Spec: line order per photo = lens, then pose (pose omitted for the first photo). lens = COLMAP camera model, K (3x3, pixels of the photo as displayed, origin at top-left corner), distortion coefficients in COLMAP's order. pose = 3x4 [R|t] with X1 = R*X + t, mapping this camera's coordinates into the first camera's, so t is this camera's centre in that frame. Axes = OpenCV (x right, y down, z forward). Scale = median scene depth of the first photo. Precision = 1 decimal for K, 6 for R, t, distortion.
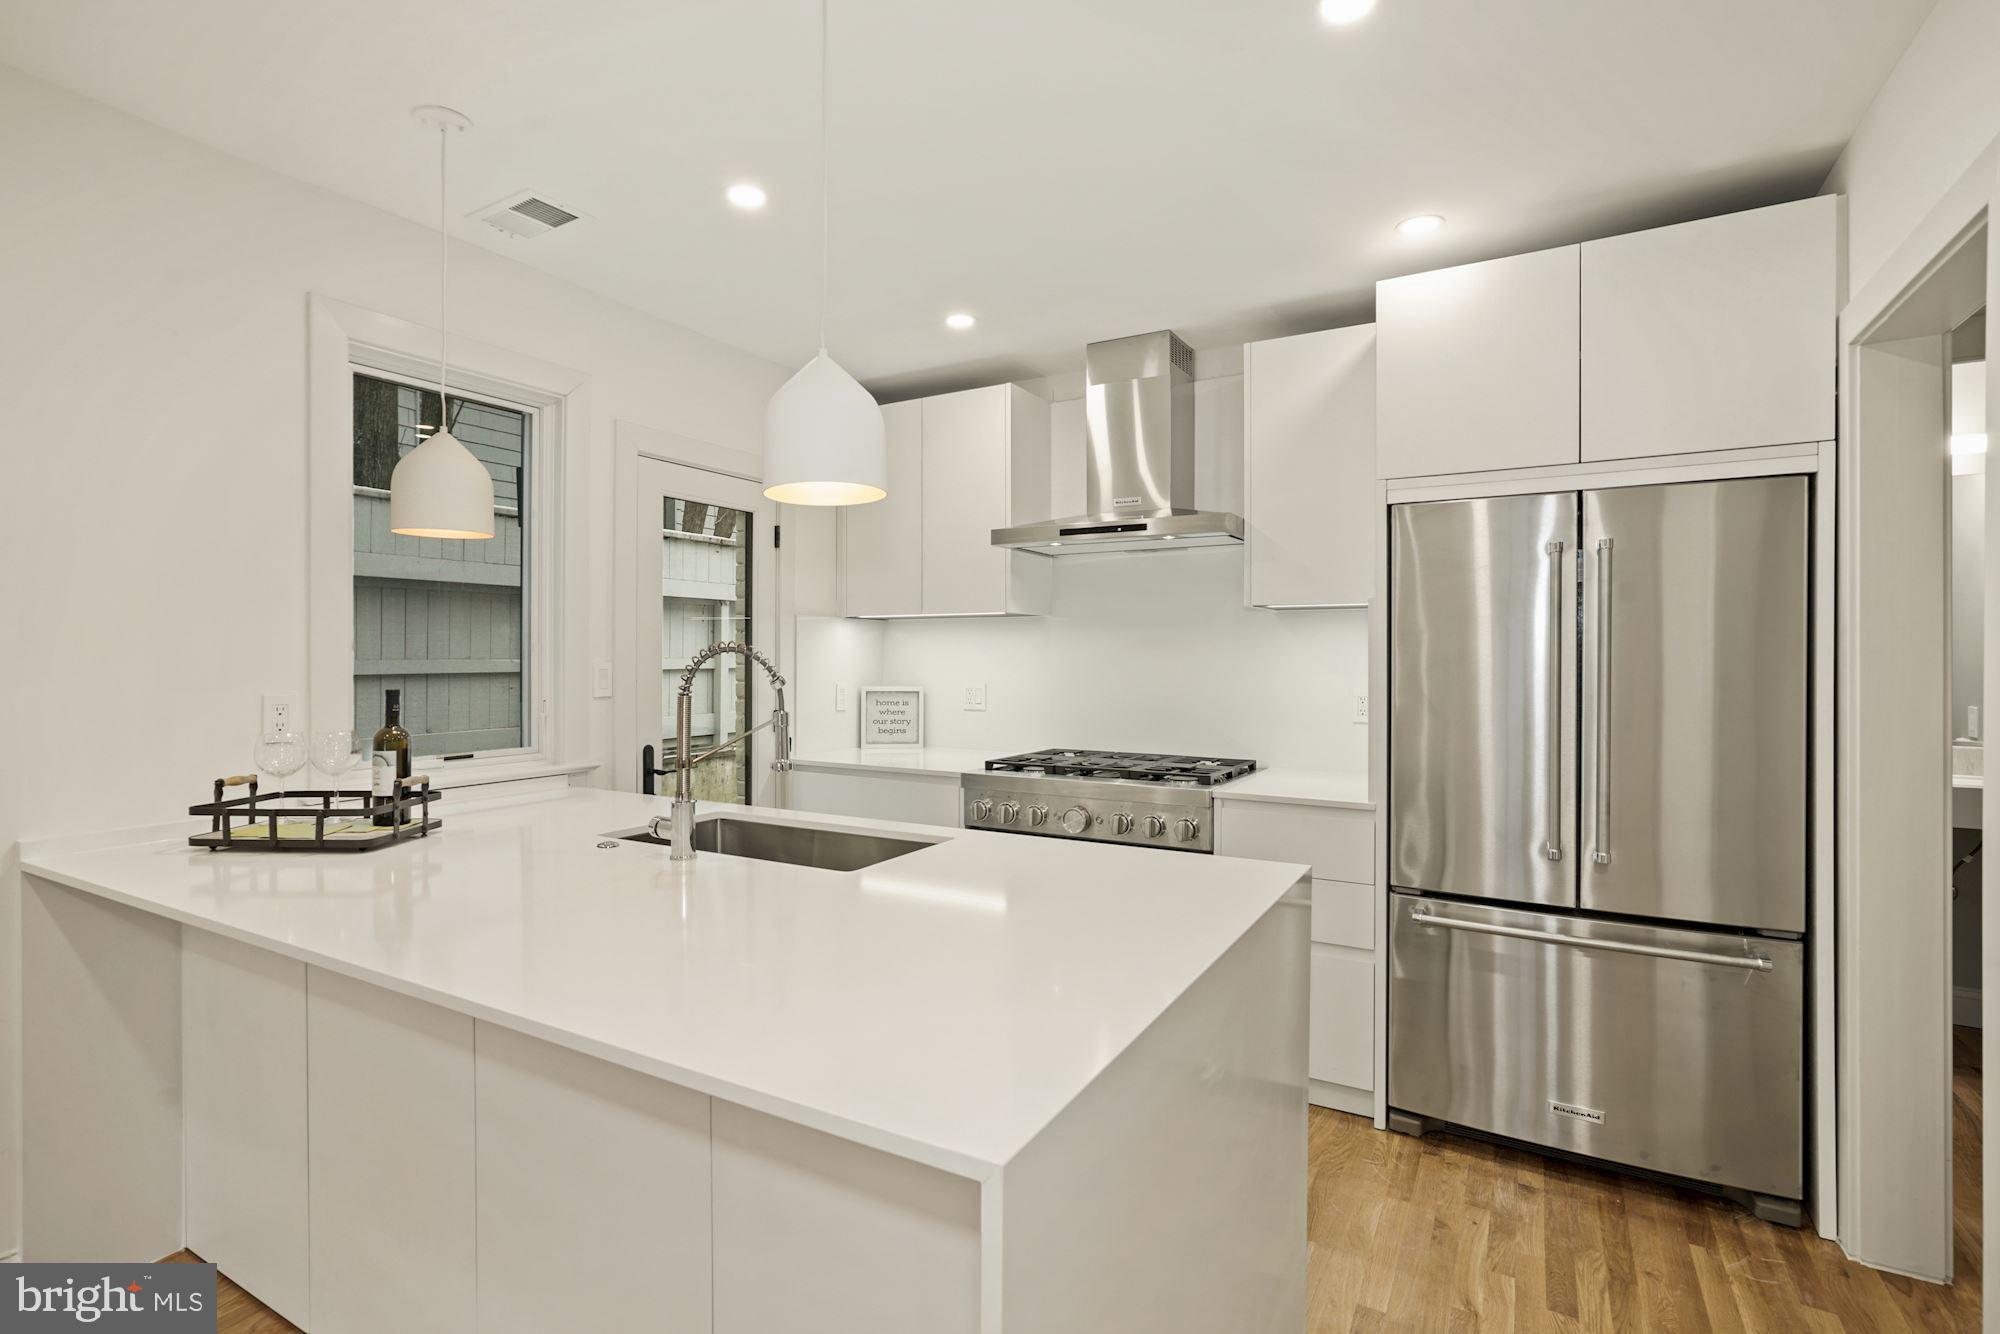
lens RADIAL K [[924.5, 0, 1000.0], [0, 924.5, 667.0], [0, 0, 1]] dist [-0.069388, 0.026537]
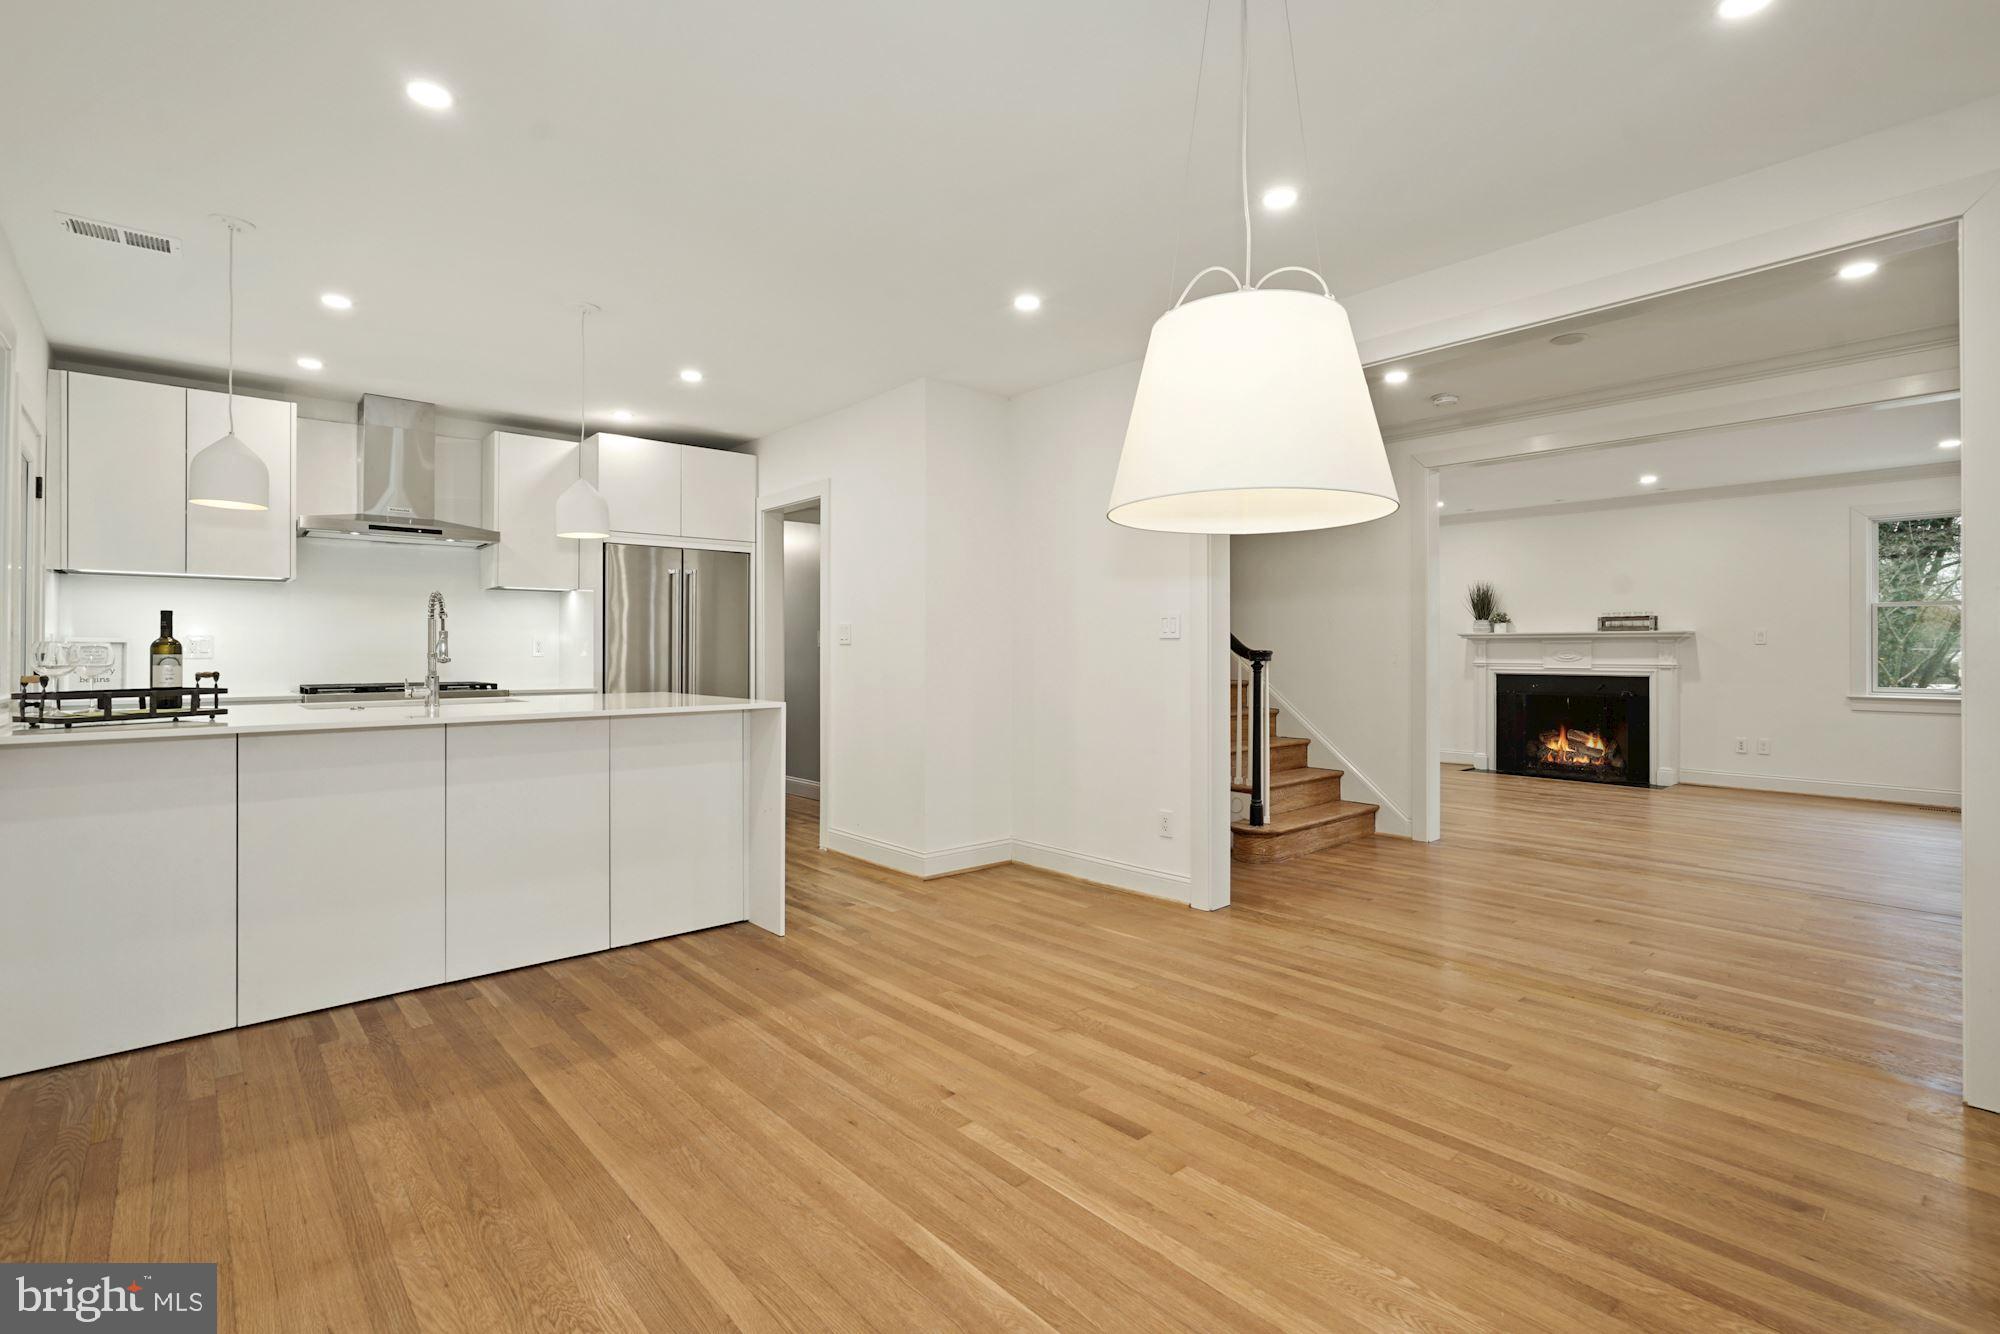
lens RADIAL K [[921.4, 0, 999.3], [0, 921.4, 642.0], [0, 0, 1]] dist [-0.014374, 0.013039]
pose [[0.315194, 0.004622, 0.949016, -0.903592], [0.012690, 0.999878, -0.009084, 0.057761], [-0.948942, 0.014906, 0.315097, -0.372076]]
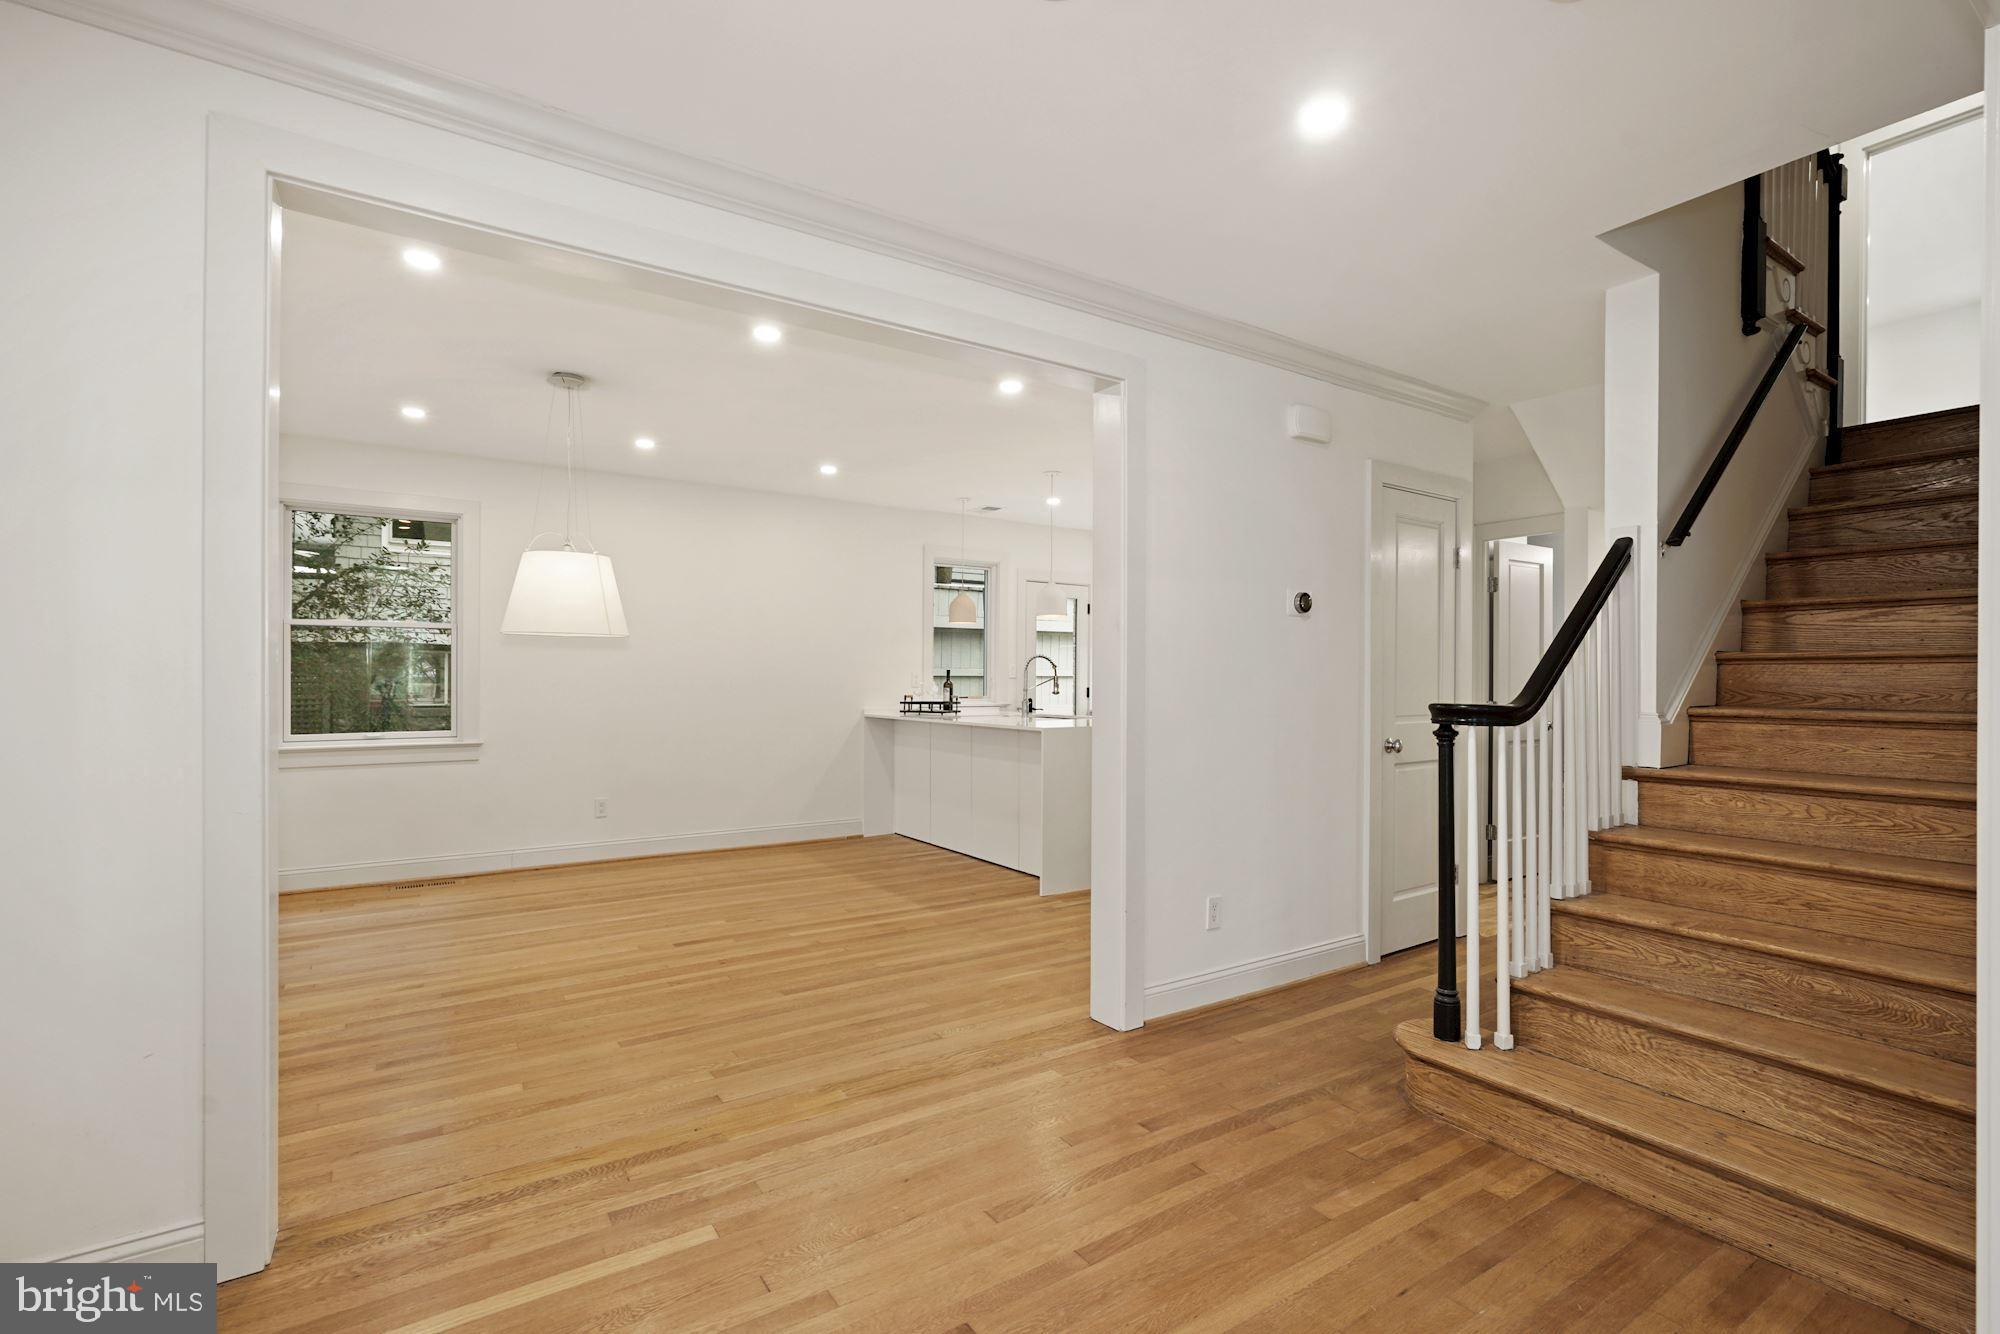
lens RADIAL K [[919.4, 0, 1005.1], [0, 919.4, 672.3], [0, 0, 1]] dist [-0.015105, 0.011632]
pose [[0.896494, -0.001995, -0.443052, 0.584906], [-0.006767, 0.999812, -0.018195, 0.054033], [0.443004, 0.019309, 0.896311, -1.122721]]
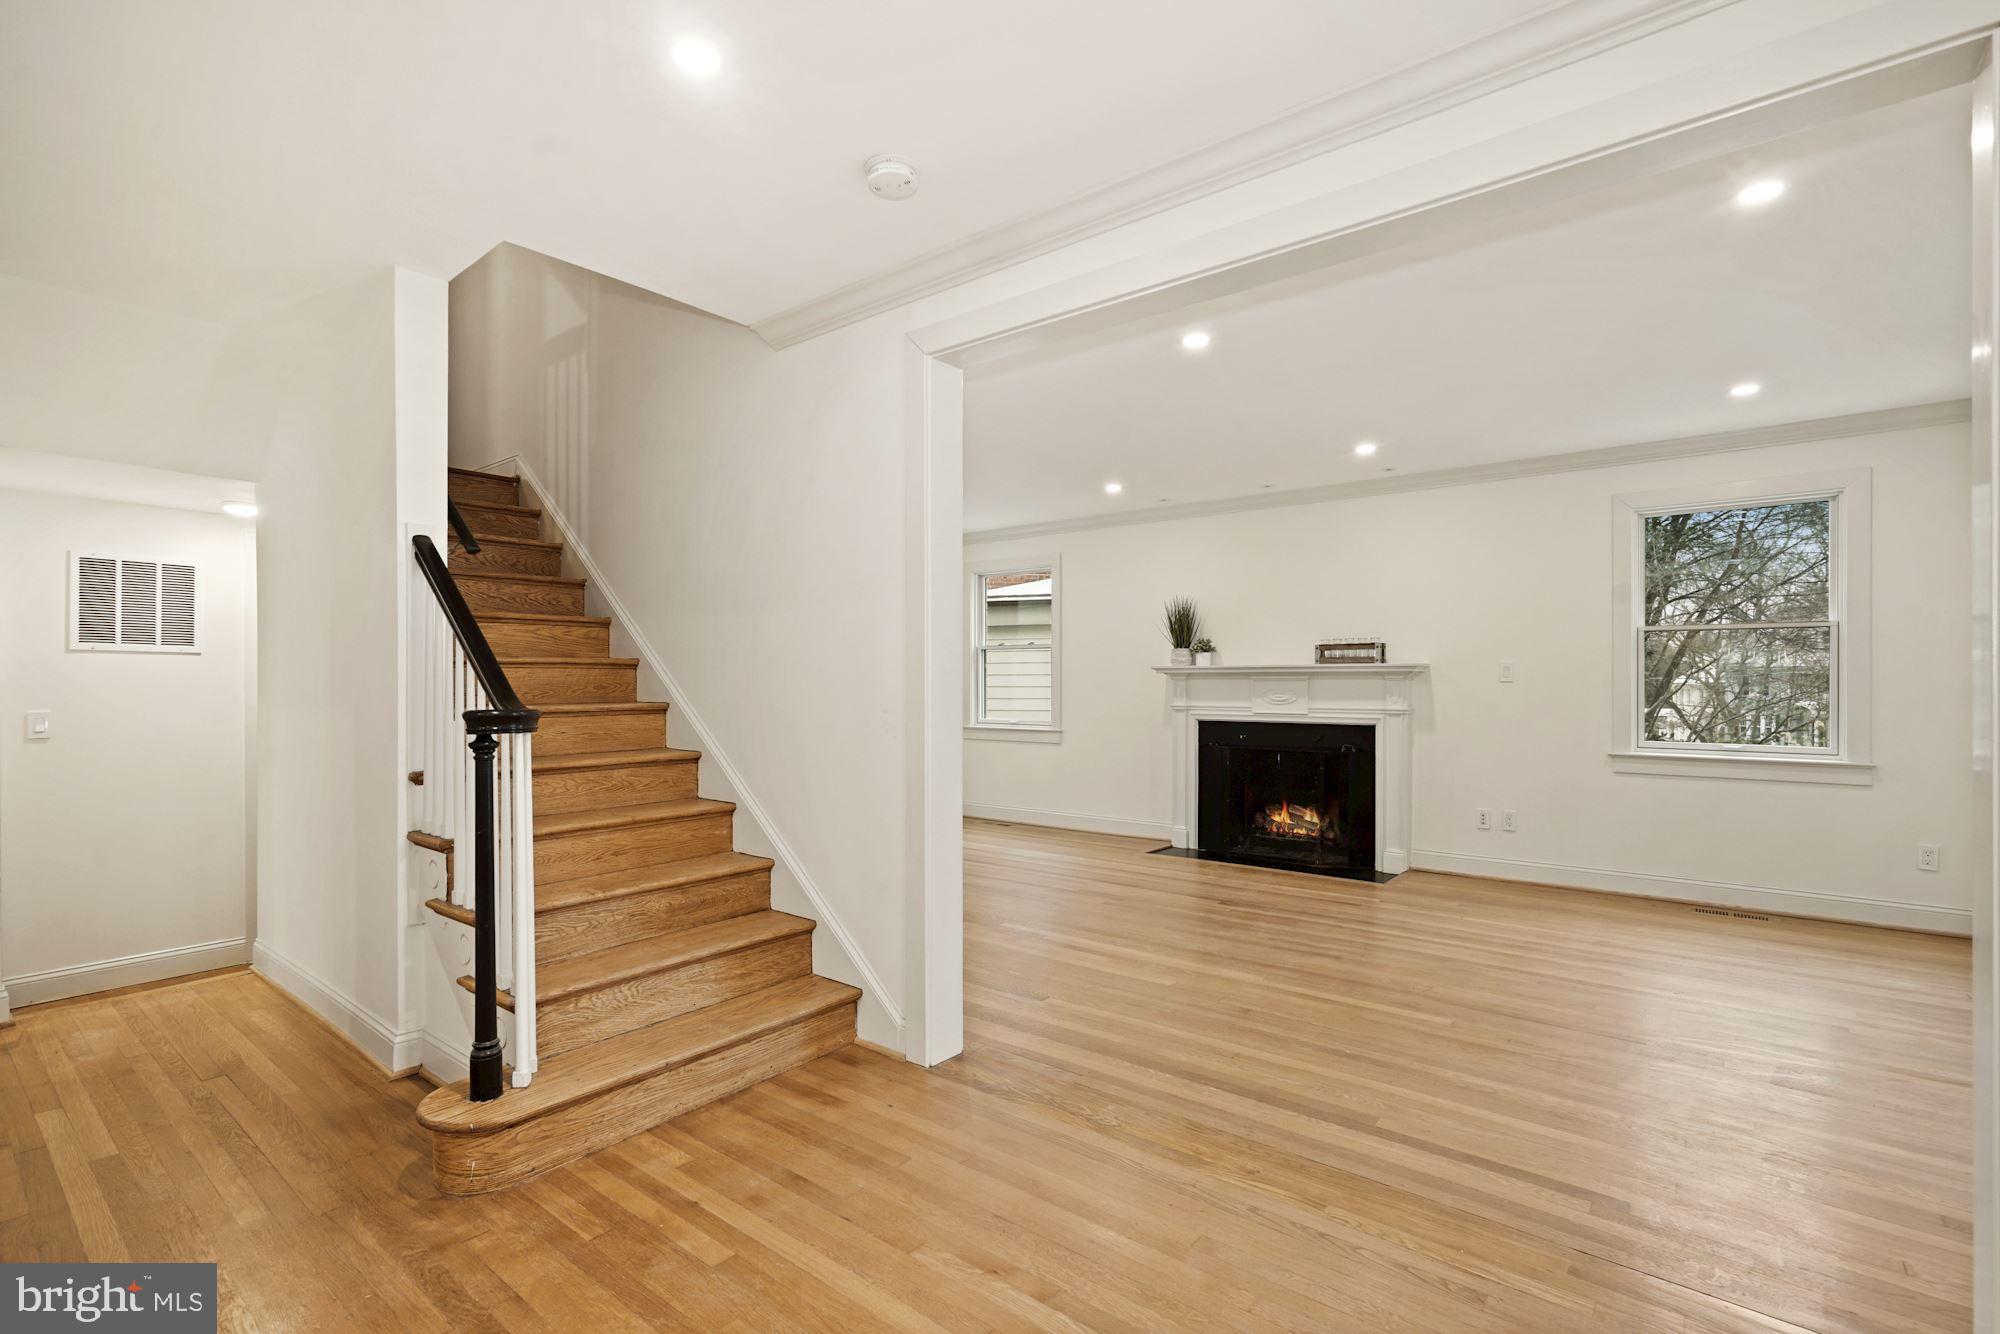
lens RADIAL K [[919.4, 0, 1005.1], [0, 919.4, 672.3], [0, 0, 1]] dist [-0.015105, 0.011632]
pose [[0.143349, 0.004168, 0.989663, -0.003418], [0.015387, 0.999861, -0.006440, 0.046852], [-0.989553, 0.016151, 0.143265, -0.751542]]
